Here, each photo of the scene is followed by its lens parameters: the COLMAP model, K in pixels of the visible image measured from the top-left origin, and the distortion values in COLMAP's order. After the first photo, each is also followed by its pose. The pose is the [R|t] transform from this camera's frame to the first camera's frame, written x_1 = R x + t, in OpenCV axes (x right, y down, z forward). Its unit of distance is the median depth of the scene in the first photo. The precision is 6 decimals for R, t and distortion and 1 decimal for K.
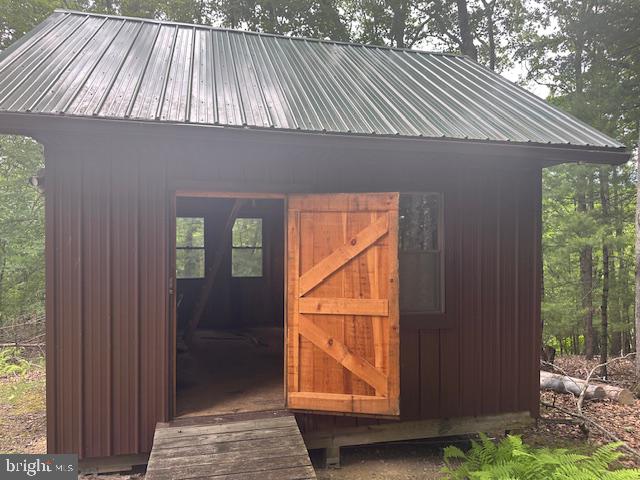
lens RADIAL K [[453.5, 0, 320.0], [0, 453.5, 240.0], [0, 0, 1]] dist [0.000341, -0.000796]
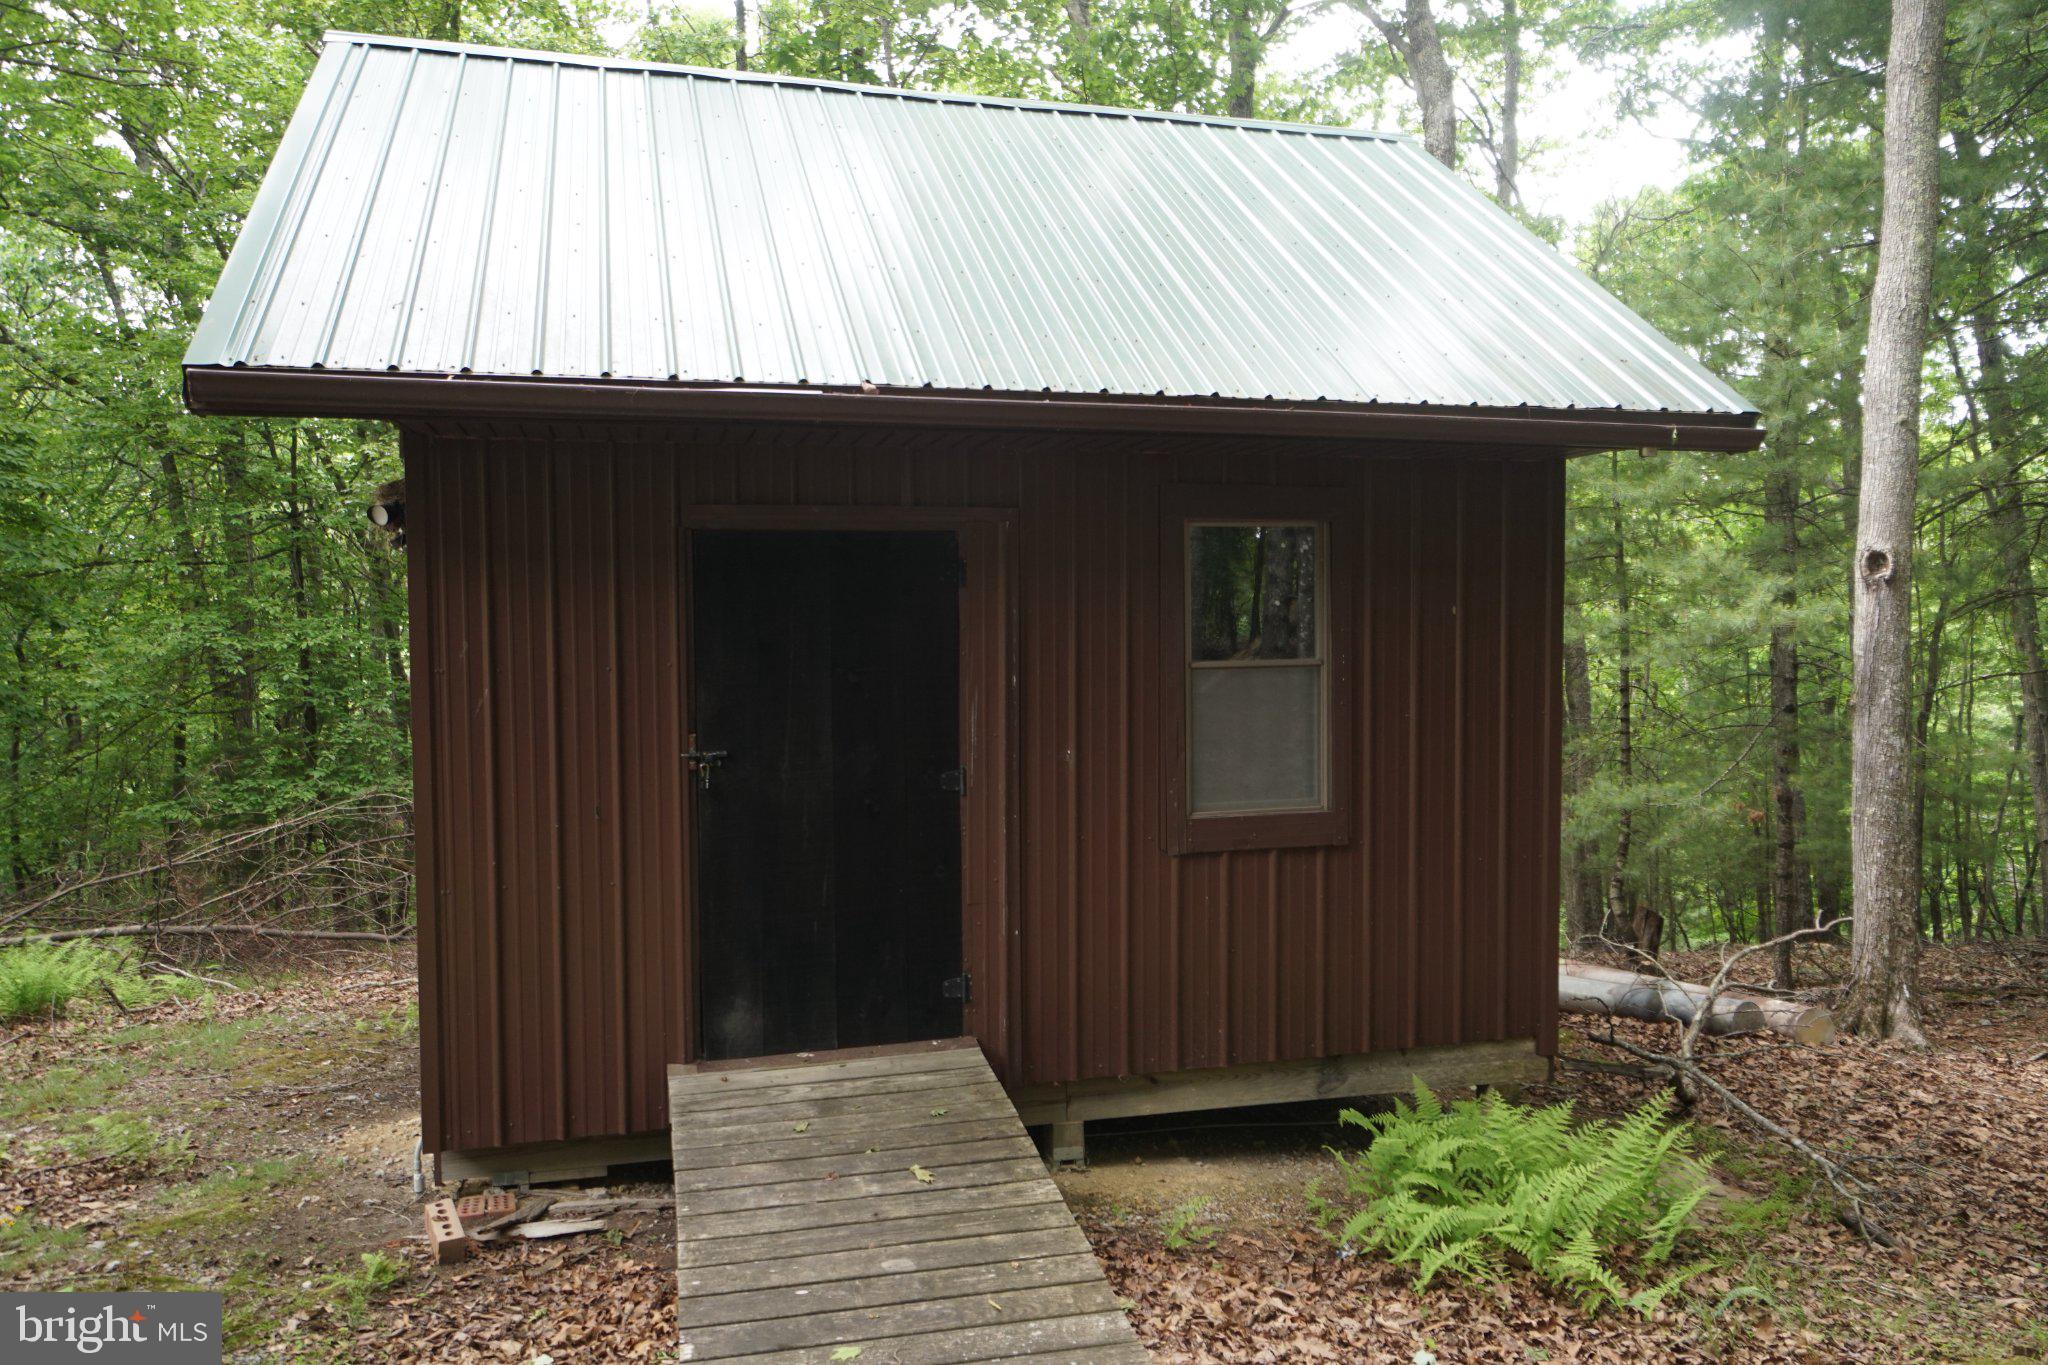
lens RADIAL K [[1456.5, 0, 1024.0], [0, 1456.5, 682.5], [0, 0, 1]] dist [0.010014, 0.006586]
pose [[0.999667, -0.010856, 0.023406, -0.041106], [0.009593, 0.998525, 0.053433, -0.032519], [-0.023952, -0.053190, 0.998297, -0.355287]]
